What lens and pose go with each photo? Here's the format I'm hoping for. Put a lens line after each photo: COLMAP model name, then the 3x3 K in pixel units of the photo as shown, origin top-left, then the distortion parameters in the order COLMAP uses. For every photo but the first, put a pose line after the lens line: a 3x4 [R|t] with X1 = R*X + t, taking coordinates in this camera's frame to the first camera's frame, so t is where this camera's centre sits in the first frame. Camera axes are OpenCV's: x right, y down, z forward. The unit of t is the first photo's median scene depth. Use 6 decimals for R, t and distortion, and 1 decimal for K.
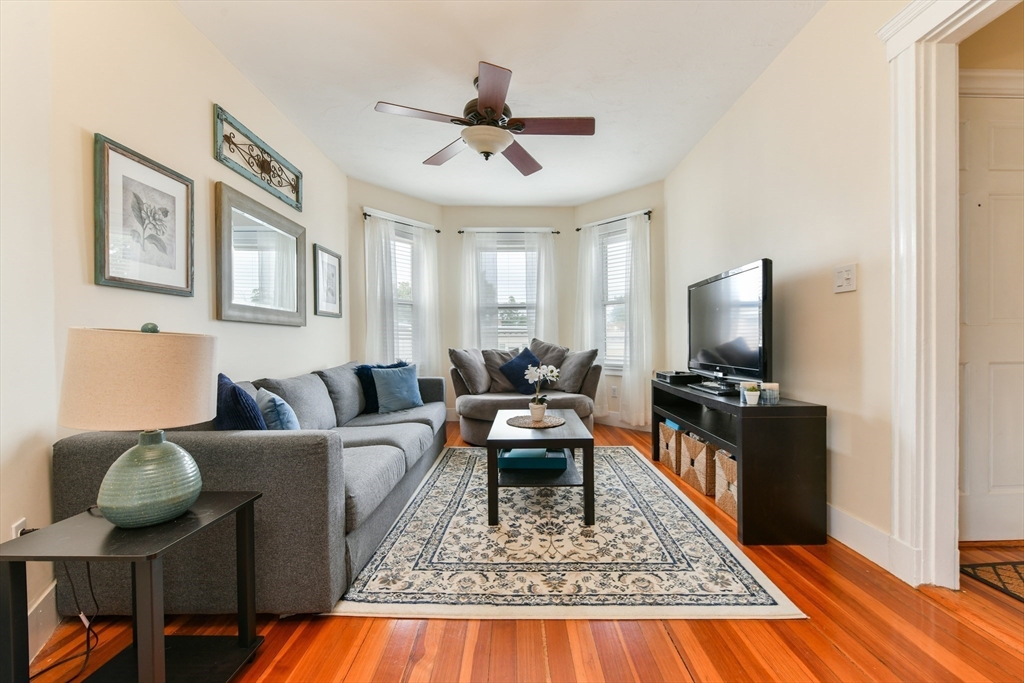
lens RADIAL K [[415.4, 0, 516.1], [0, 415.4, 347.2], [0, 0, 1]] dist [-0.001240, -0.000089]
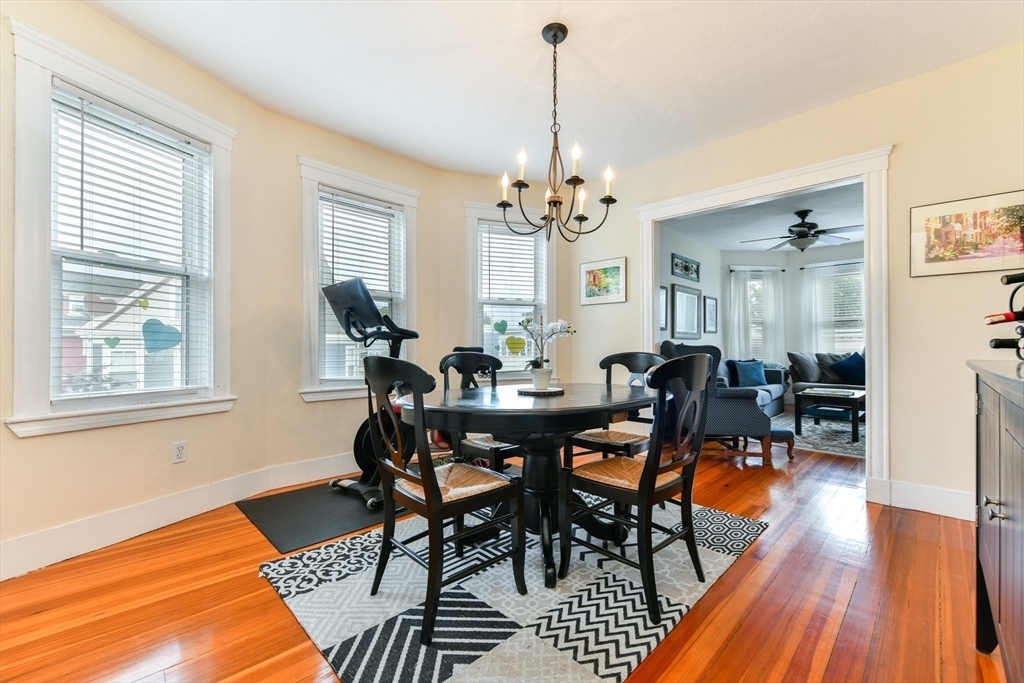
lens RADIAL K [[415.4, 0, 520.0], [0, 415.4, 346.9], [0, 0, 1]] dist [-0.001240, -0.000089]
pose [[0.703871, 0.012211, -0.710222, 0.273502], [-0.014151, 0.999895, 0.003167, -0.006830], [0.710186, 0.007821, 0.703970, -0.928369]]
